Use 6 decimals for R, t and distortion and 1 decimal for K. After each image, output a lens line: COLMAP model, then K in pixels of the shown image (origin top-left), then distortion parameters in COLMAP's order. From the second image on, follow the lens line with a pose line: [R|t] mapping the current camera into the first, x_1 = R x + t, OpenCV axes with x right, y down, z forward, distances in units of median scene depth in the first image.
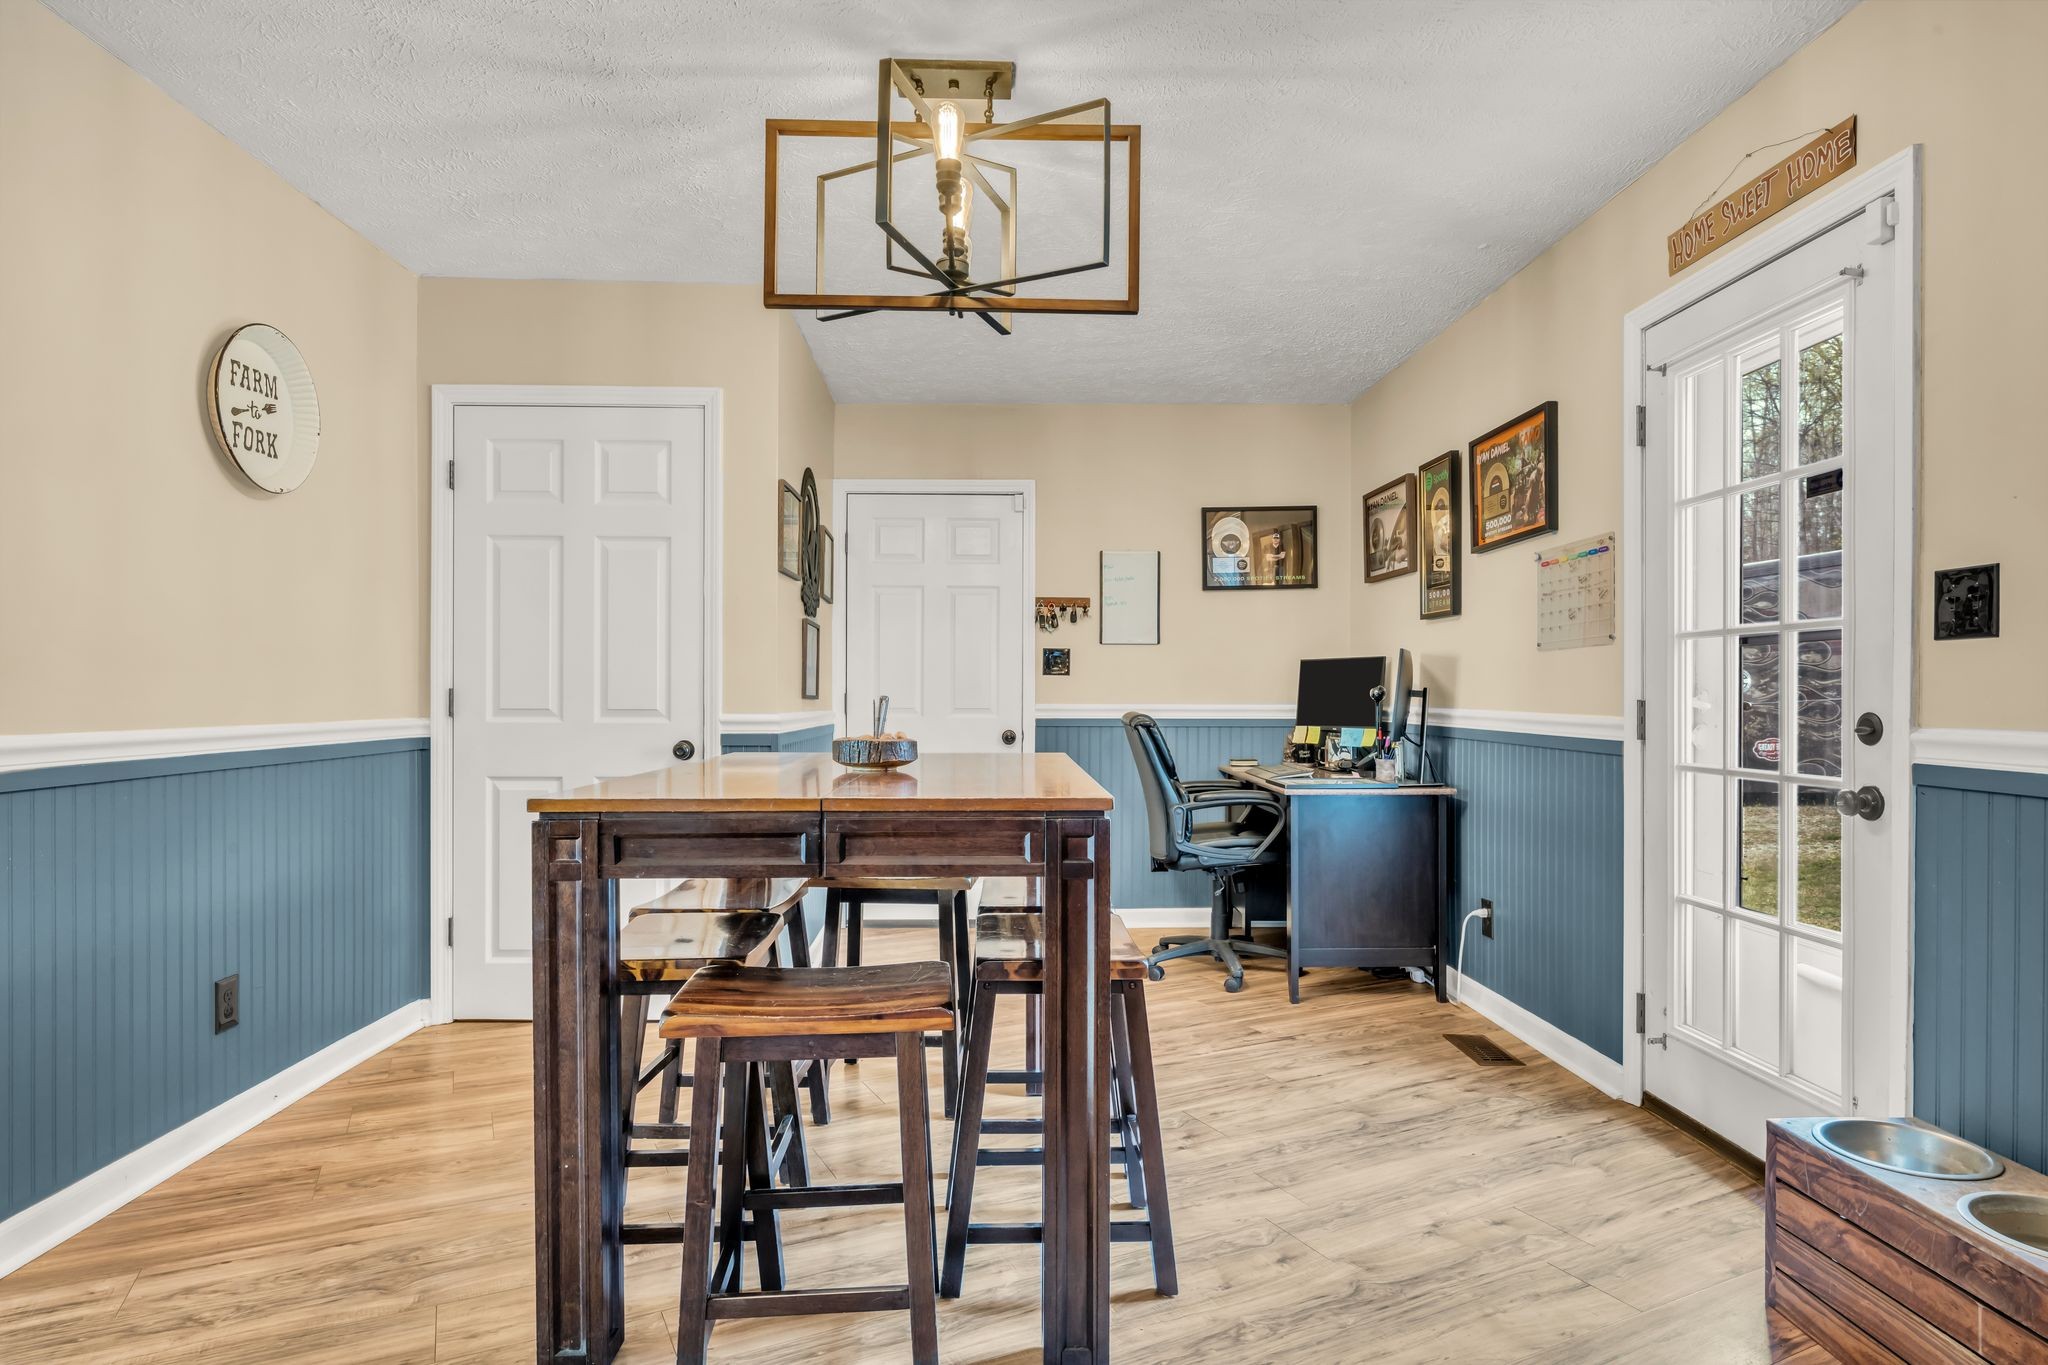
lens RADIAL K [[1088.4, 0, 1026.8], [0, 1088.4, 695.0], [0, 0, 1]] dist [-0.005709, -0.000074]
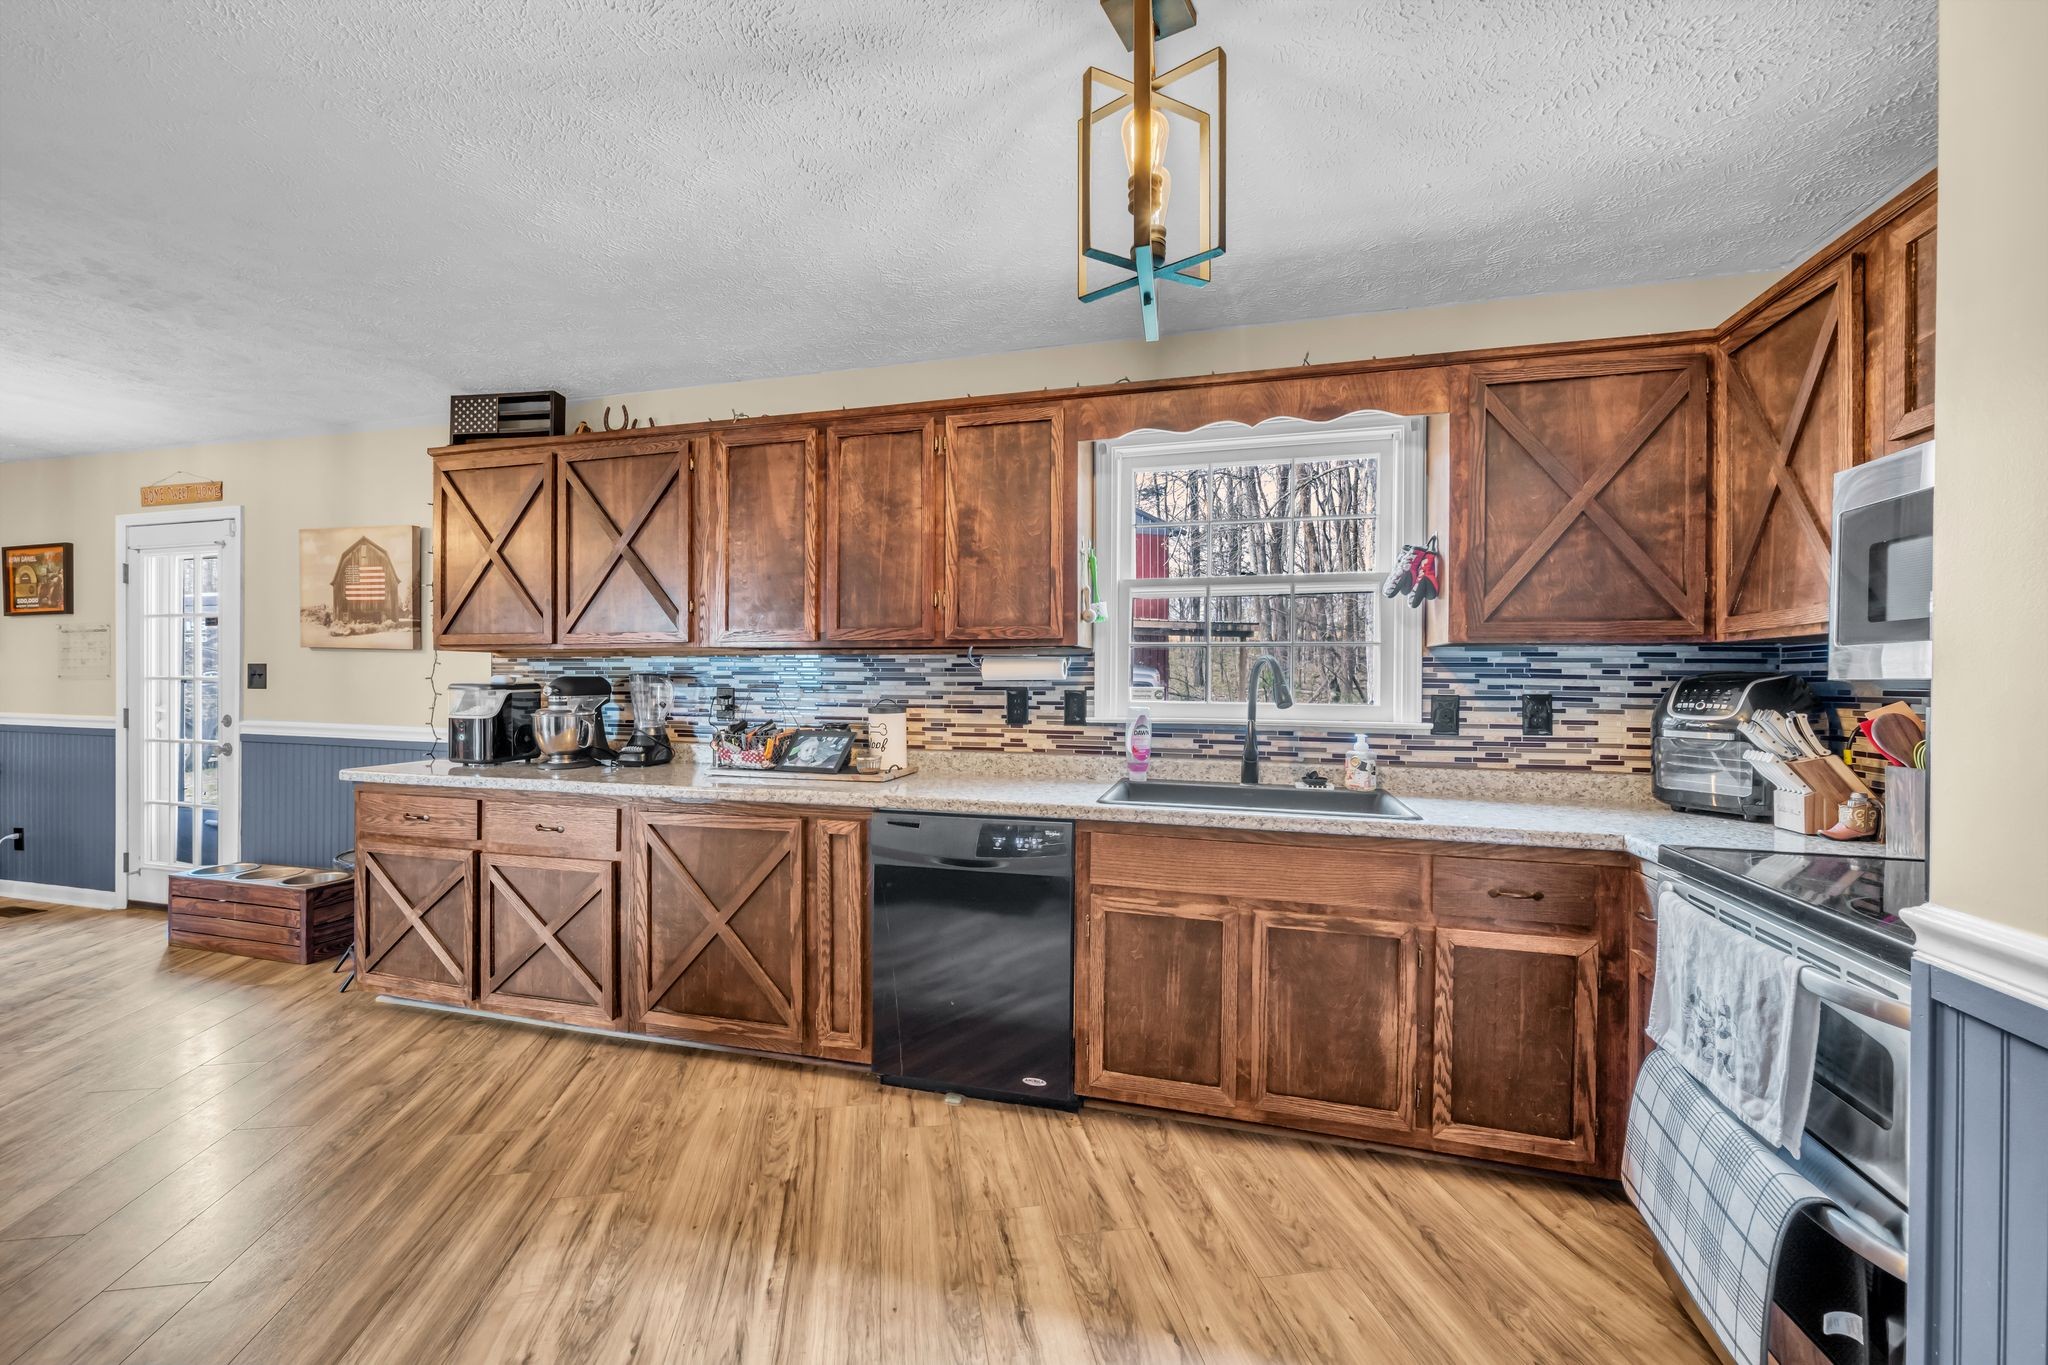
lens RADIAL K [[808.5, 0, 1015.2], [0, 808.5, 684.1], [0, 0, 1]] dist [0.001094, 0.000196]
pose [[0.296485, -0.004626, 0.955026, -0.390594], [-0.006039, 0.999959, 0.006718, -0.061675], [-0.955018, -0.007759, 0.296445, -1.045831]]
